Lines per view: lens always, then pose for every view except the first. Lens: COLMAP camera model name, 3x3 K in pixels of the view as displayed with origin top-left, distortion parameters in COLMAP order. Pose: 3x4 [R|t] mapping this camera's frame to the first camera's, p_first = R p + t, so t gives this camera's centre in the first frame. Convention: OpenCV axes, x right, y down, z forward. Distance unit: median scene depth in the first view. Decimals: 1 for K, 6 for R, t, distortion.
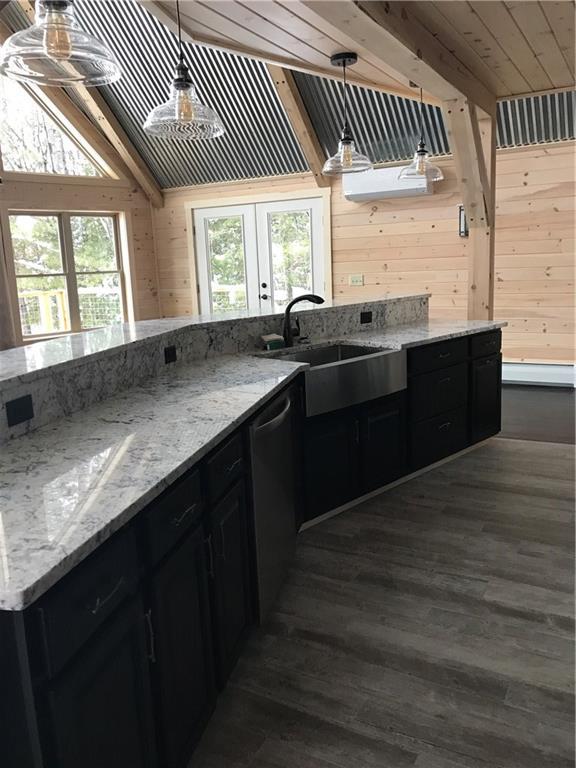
lens RADIAL K [[654.2, 0, 288.0], [0, 654.2, 384.0], [0, 0, 1]] dist [-0.348307, -0.001211]
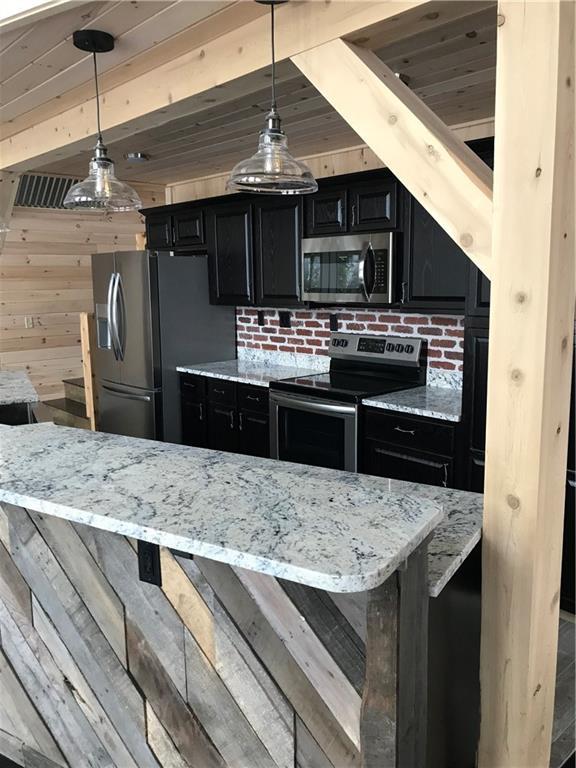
lens RADIAL K [[654.2, 0, 288.0], [0, 654.2, 384.0], [0, 0, 1]] dist [-0.348307, -0.001211]
pose [[0.333324, -0.117659, 0.935442, -1.744493], [0.169199, 0.983539, 0.063419, -0.197710], [-0.927506, 0.137137, 0.347745, 0.553657]]
